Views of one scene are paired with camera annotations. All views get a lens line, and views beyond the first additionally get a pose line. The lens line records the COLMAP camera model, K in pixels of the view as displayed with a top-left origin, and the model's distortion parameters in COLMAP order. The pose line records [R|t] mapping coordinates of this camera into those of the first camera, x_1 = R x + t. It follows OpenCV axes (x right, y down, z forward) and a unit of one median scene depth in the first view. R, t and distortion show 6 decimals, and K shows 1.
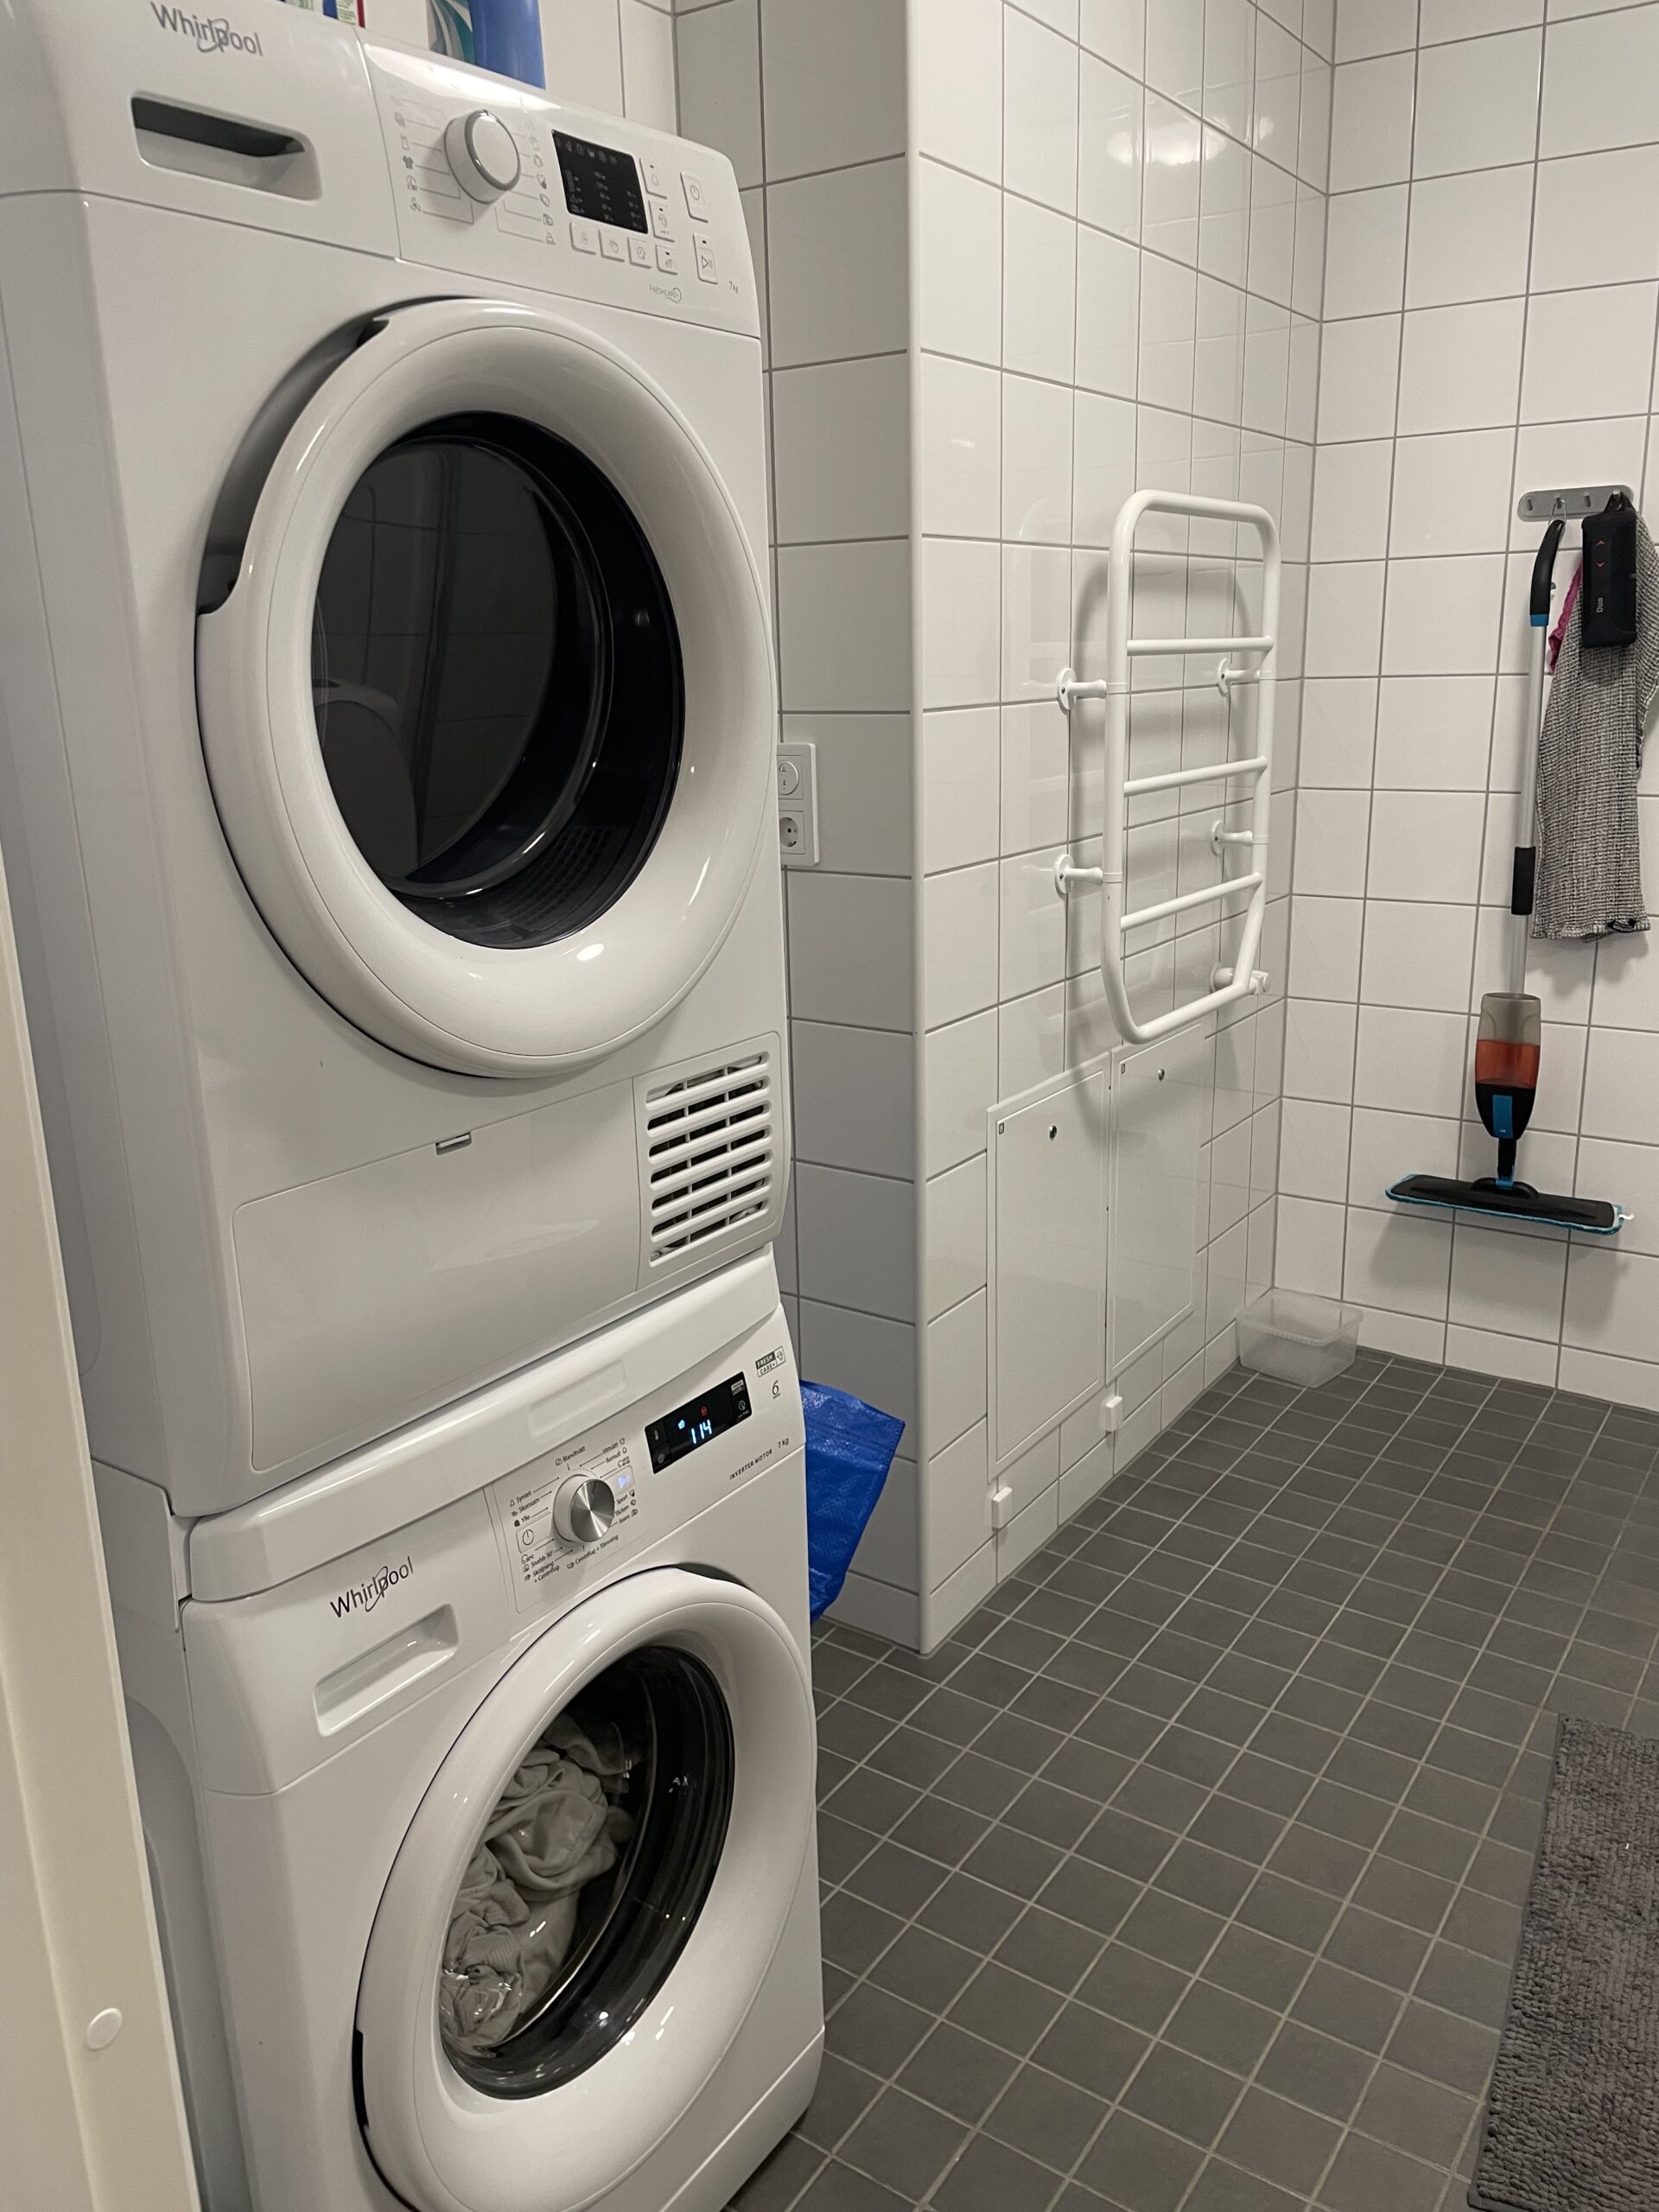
lens RADIAL K [[1657.4, 0, 833.9], [0, 1657.4, 1104.7], [0, 0, 1]] dist [0.027009, -0.058592]
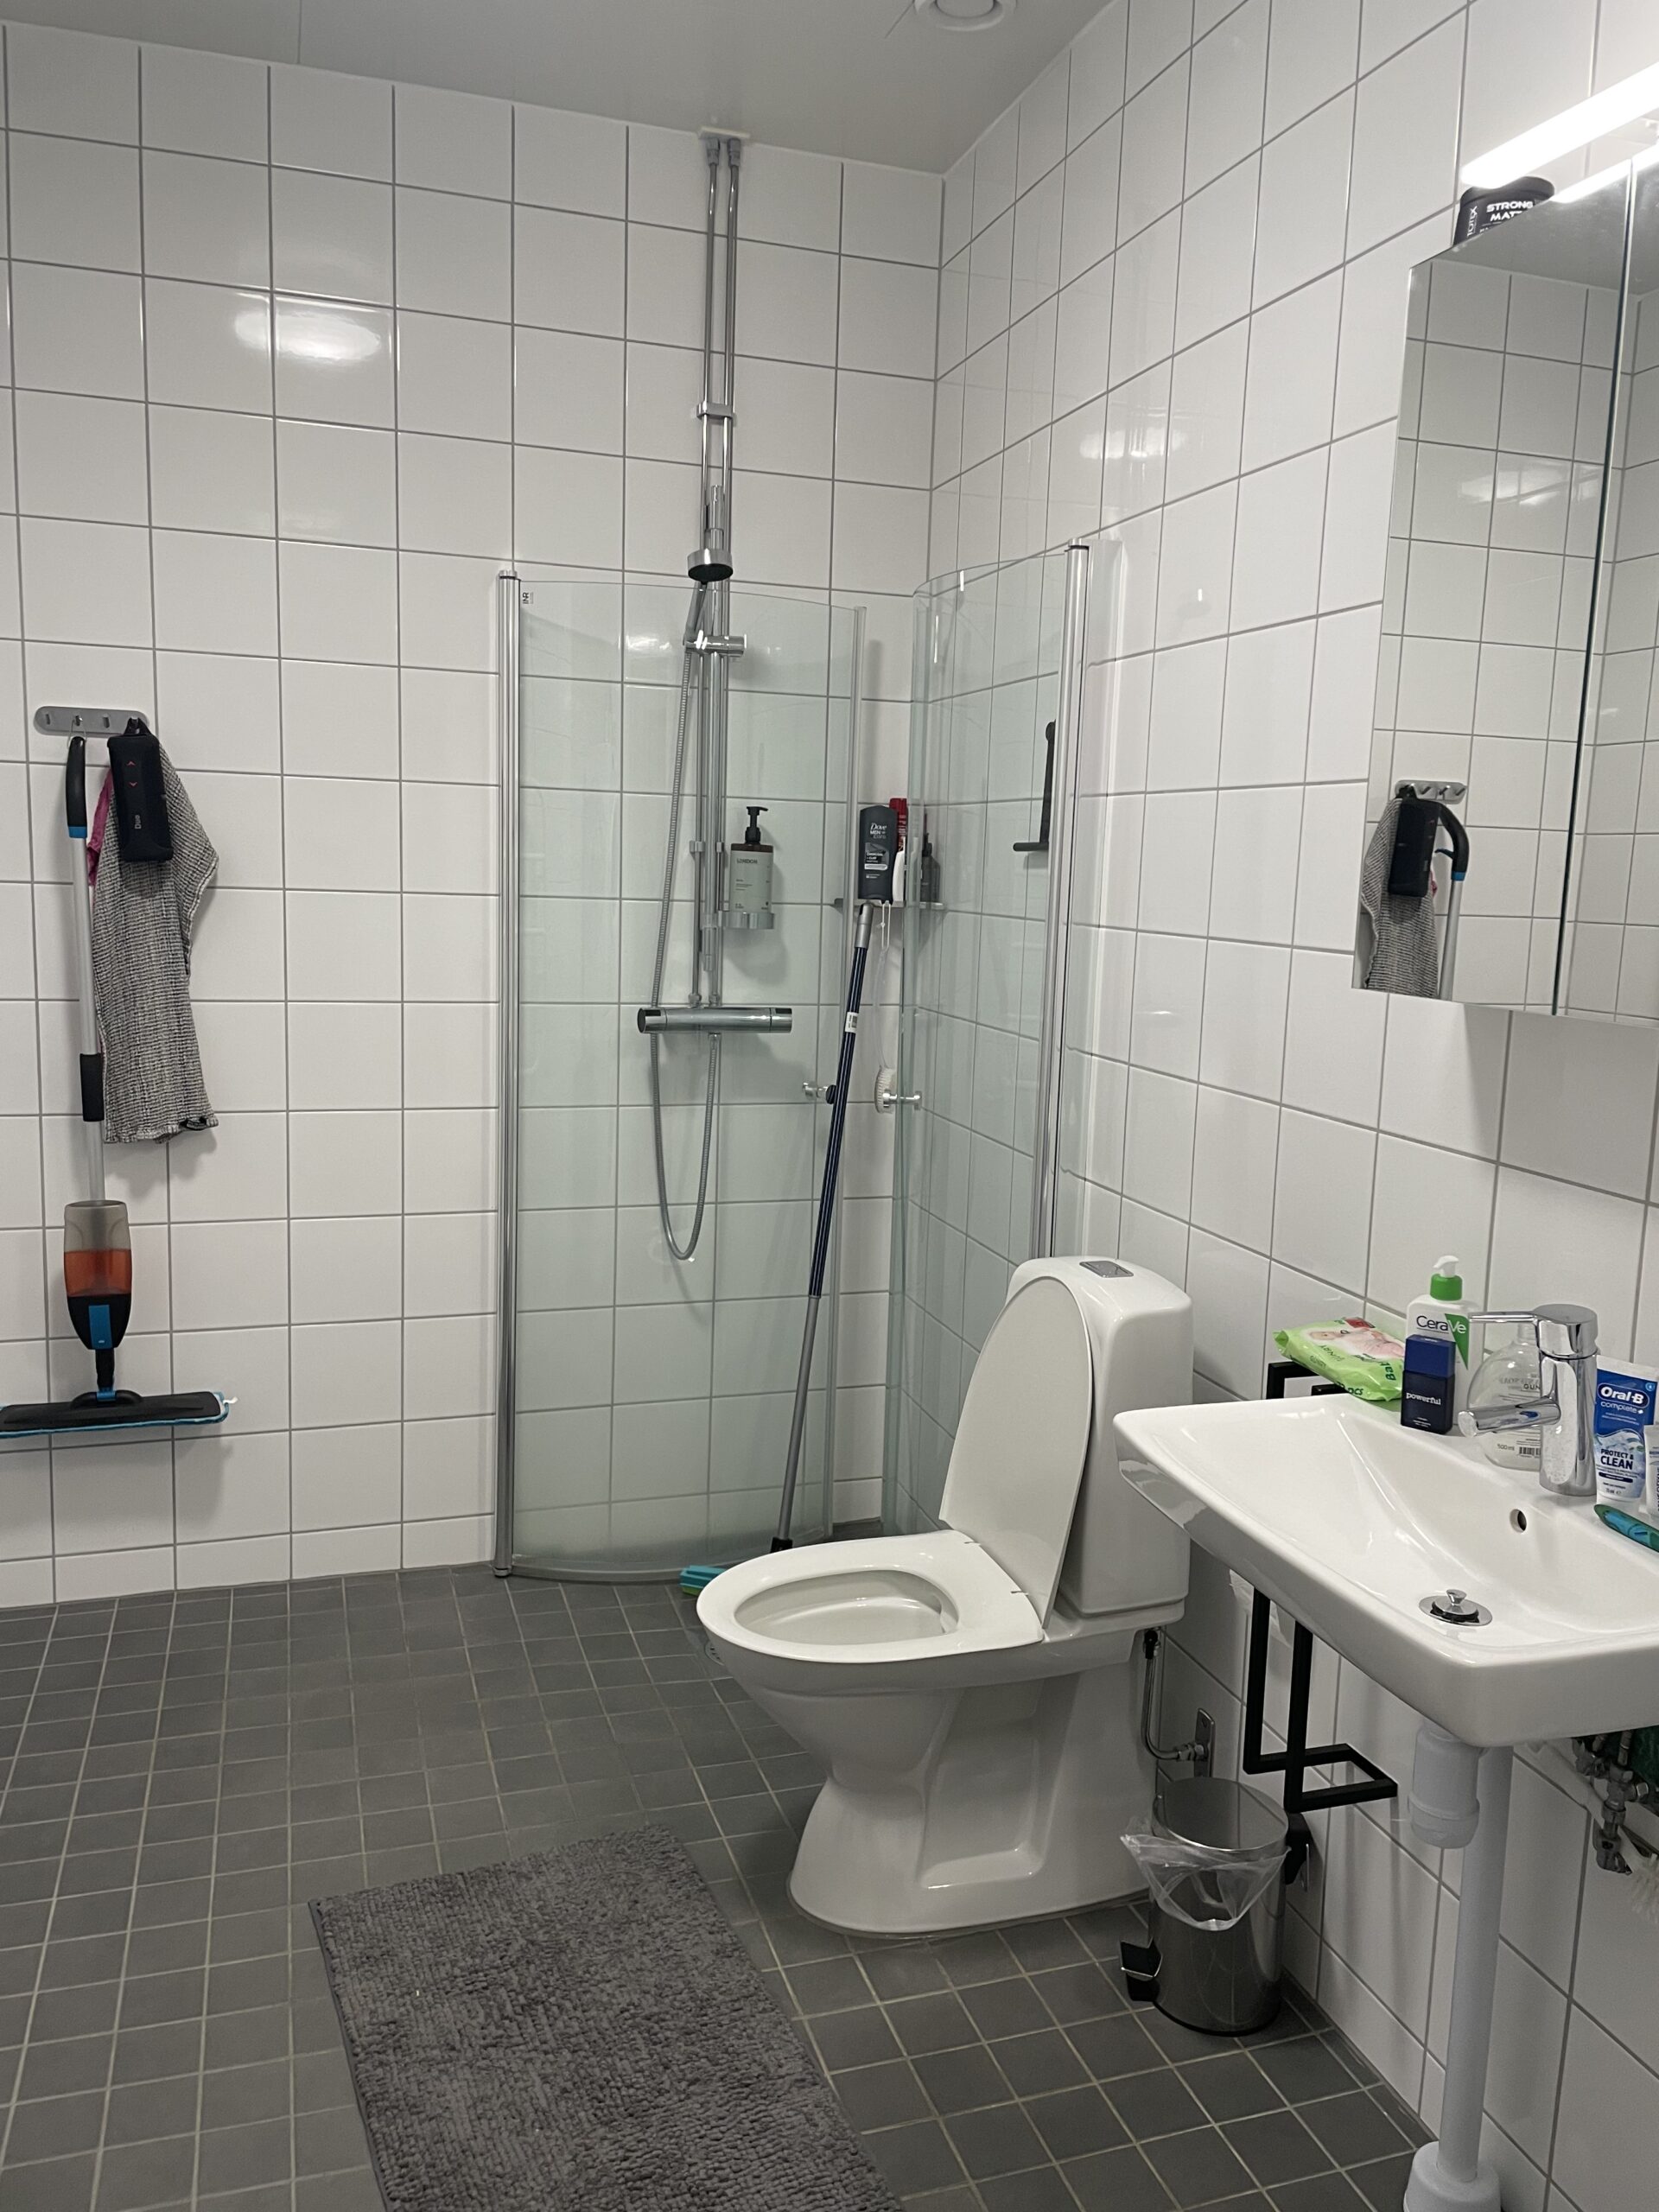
lens RADIAL K [[1657.4, 0, 837.9], [0, 1657.4, 1089.3], [0, 0, 1]] dist [0.027009, -0.058592]
pose [[0.592040, -0.065957, 0.803205, -0.119696], [0.166178, 0.985219, -0.041585, -0.018299], [-0.788589, 0.158095, 0.594250, 0.058756]]
